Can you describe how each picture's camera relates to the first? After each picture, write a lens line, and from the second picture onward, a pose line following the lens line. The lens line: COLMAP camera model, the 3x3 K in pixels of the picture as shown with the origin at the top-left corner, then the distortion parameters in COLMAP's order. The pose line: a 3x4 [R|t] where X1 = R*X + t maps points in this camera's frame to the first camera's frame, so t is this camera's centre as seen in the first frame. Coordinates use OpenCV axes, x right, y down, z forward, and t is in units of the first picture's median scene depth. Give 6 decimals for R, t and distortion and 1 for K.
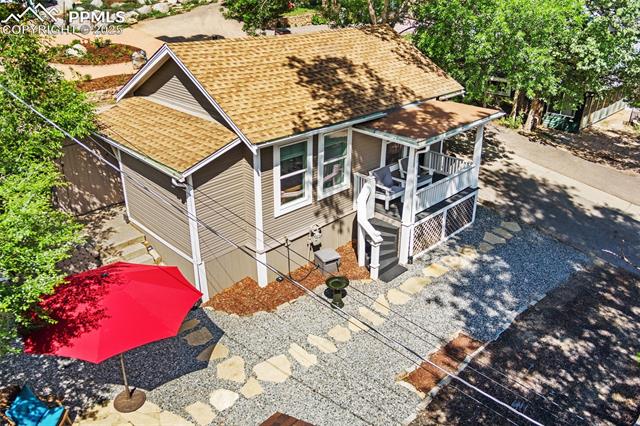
lens RADIAL K [[524.0, 0, 322.7], [0, 524.0, 213.3], [0, 0, 1]] dist [-0.057220, 0.004734]
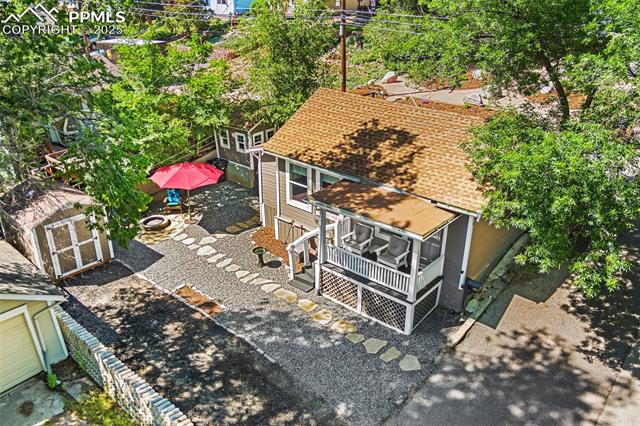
lens RADIAL K [[524.0, 0, 317.9], [0, 524.0, 213.9], [0, 0, 1]] dist [-0.057220, 0.004734]
pose [[0.067617, 0.422934, -0.903634, 1.365092], [-0.414258, 0.835846, 0.360209, -0.576895], [0.907644, 0.349982, 0.231721, 0.727361]]
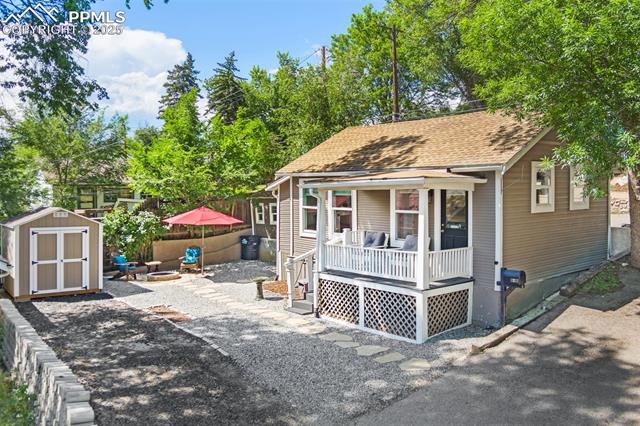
lens RADIAL K [[524.0, 0, 323.4], [0, 524.0, 207.7], [0, 0, 1]] dist [-0.057220, 0.004734]
pose [[-0.113634, 0.012955, -0.993438, 1.267103], [-0.406158, 0.911938, 0.058350, -0.168038], [0.906710, 0.410123, -0.098366, 1.156898]]
